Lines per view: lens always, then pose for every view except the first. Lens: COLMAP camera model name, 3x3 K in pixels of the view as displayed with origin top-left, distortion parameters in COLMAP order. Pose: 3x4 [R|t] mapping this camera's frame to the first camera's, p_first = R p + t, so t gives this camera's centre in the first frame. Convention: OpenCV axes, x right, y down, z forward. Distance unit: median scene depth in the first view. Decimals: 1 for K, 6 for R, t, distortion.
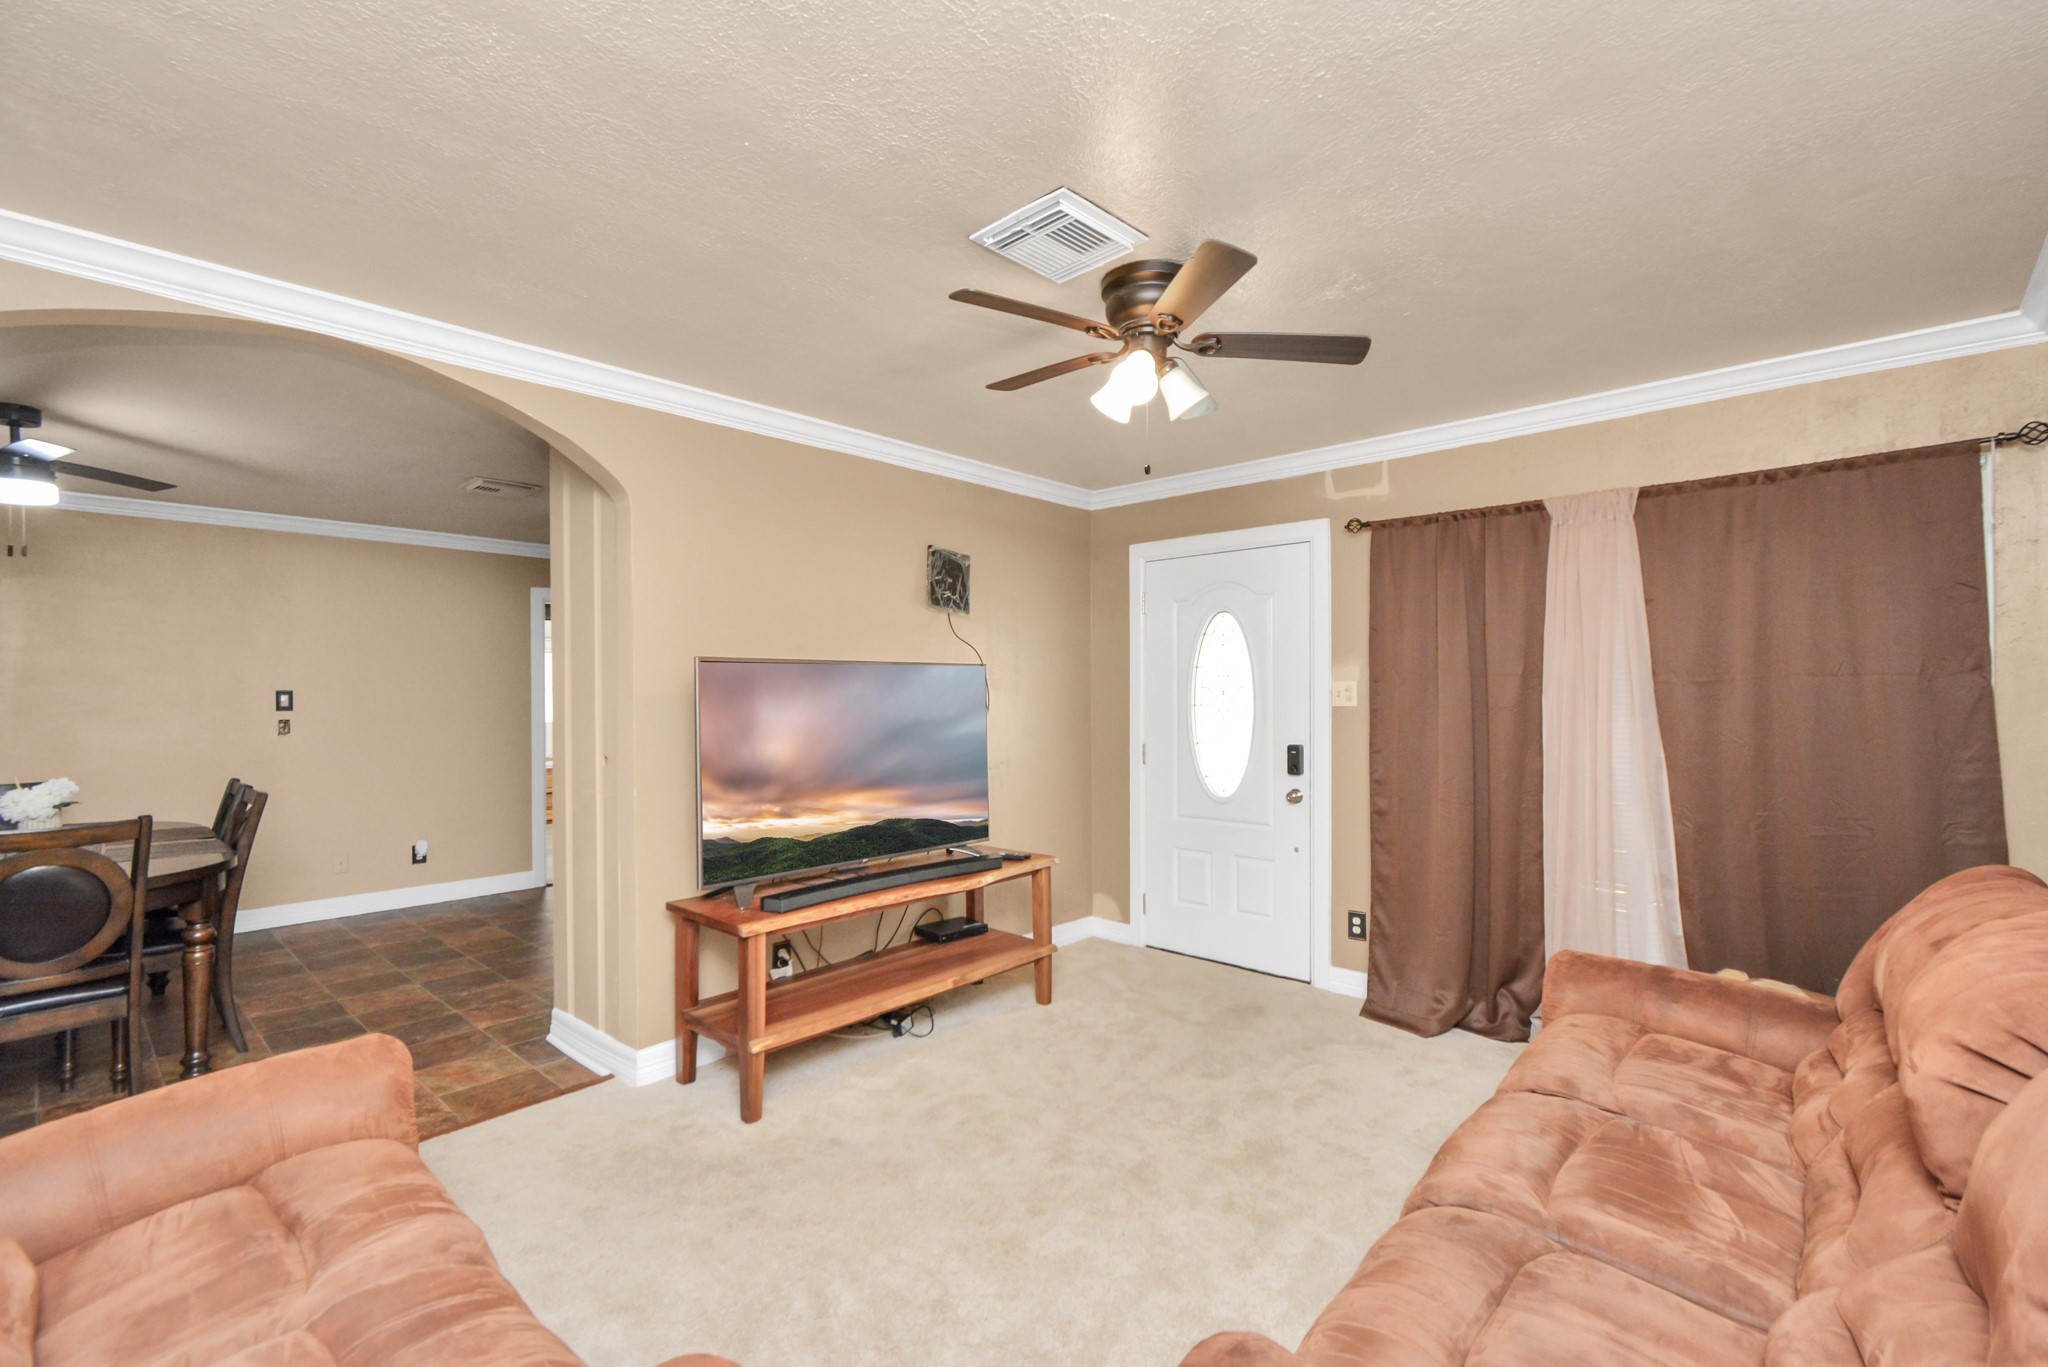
lens RADIAL K [[894.1, 0, 1042.7], [0, 894.1, 698.9], [0, 0, 1]] dist [0.010919, -0.007046]
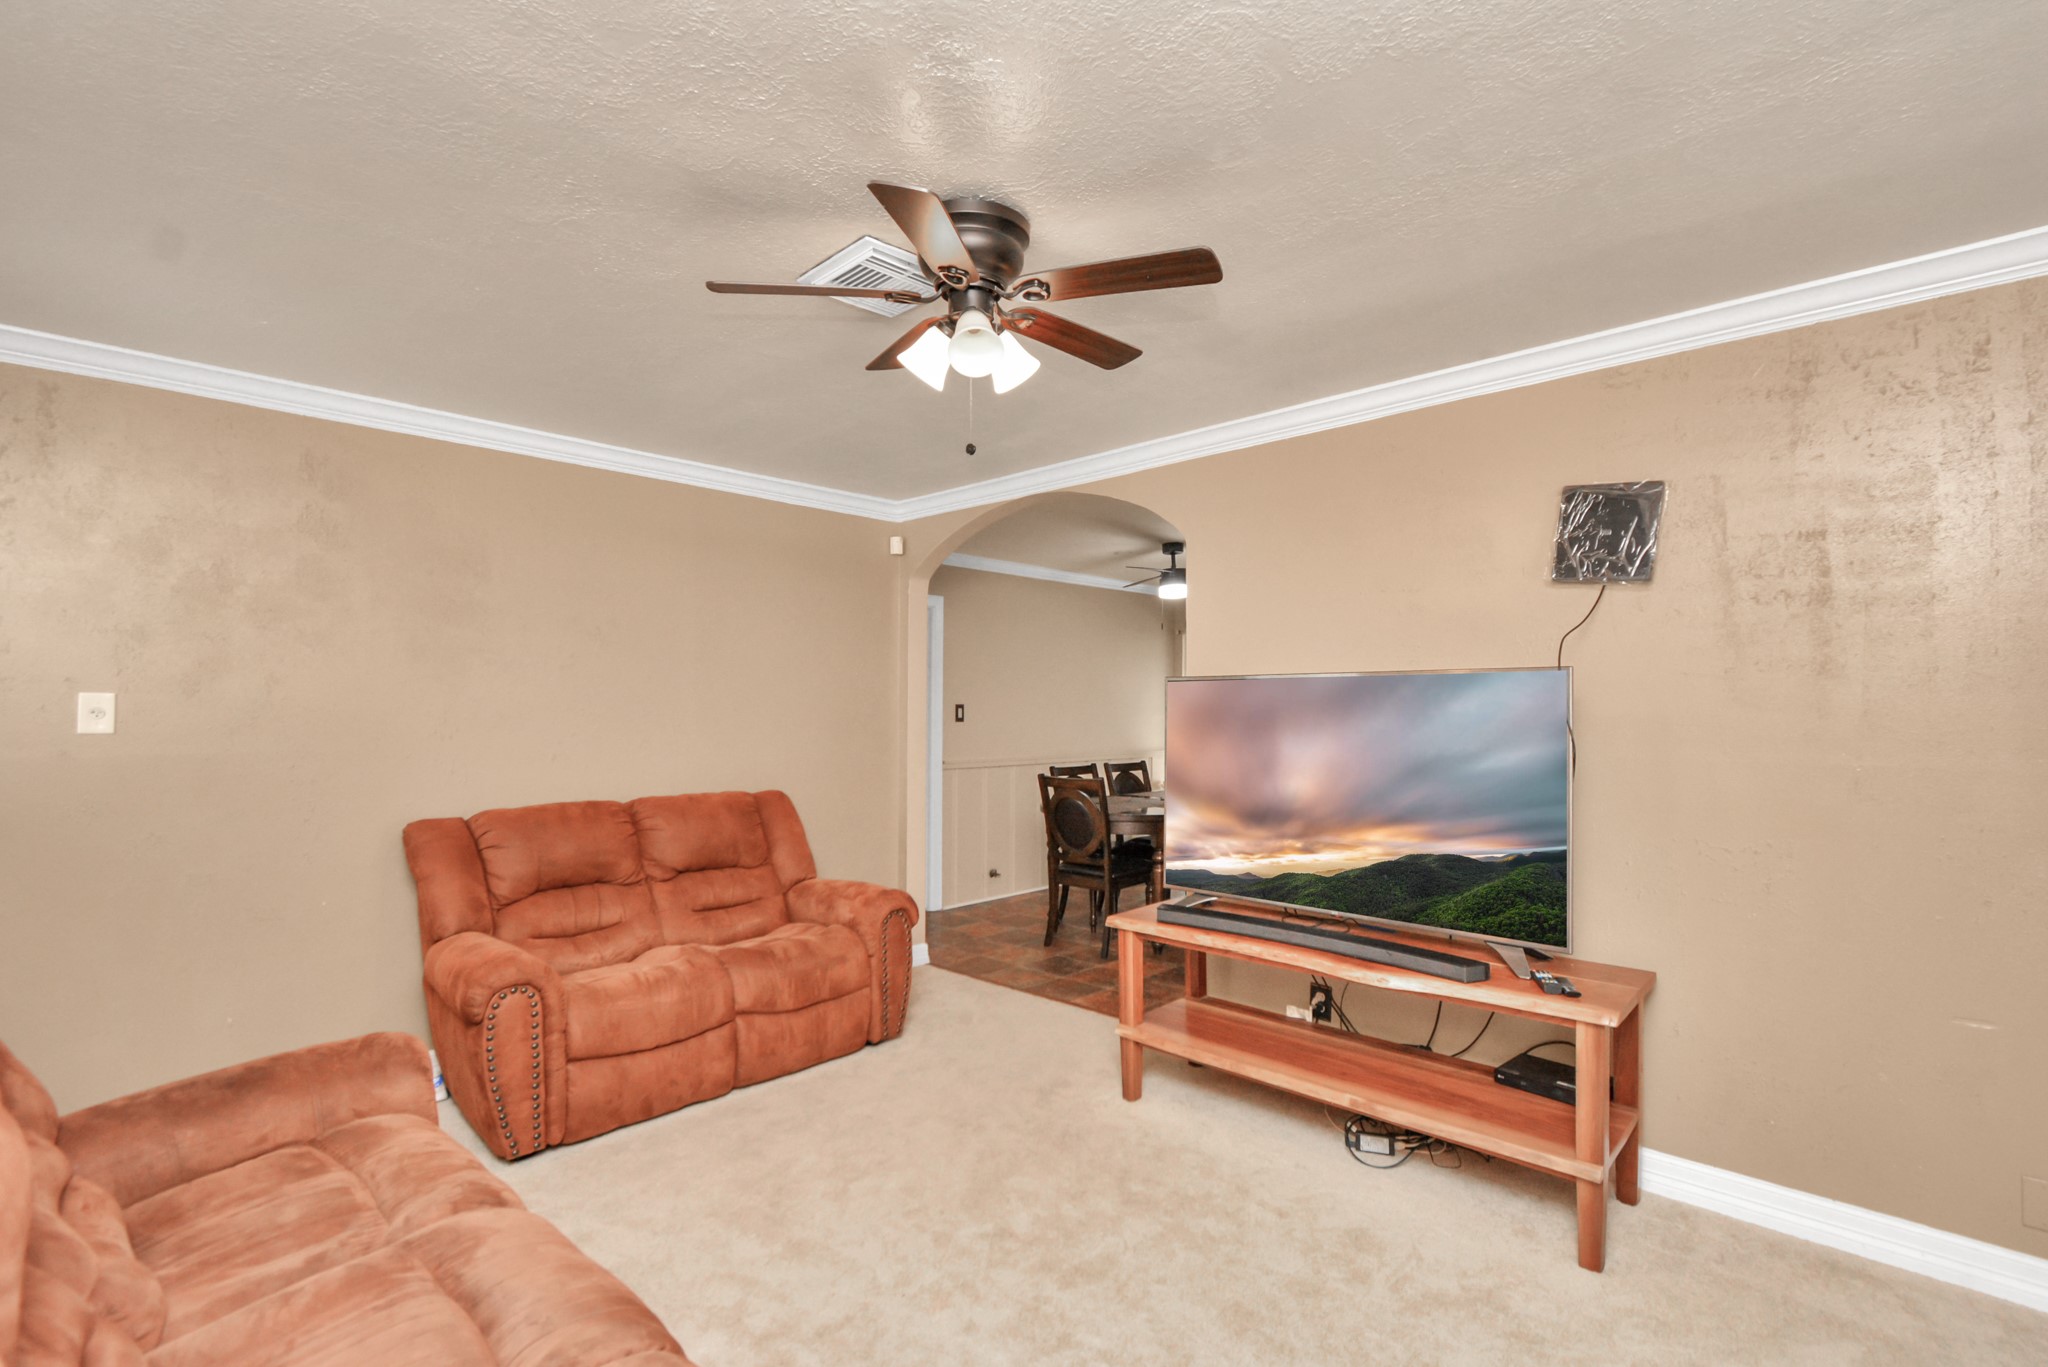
lens RADIAL K [[911.1, 0, 1031.8], [0, 911.1, 704.7], [0, 0, 1]] dist [0.010601, -0.000173]
pose [[-0.007819, -0.000371, -0.999969, 0.595469], [-0.010555, 0.999944, -0.000288, -0.008454], [0.999914, 0.010552, -0.007823, 0.666259]]
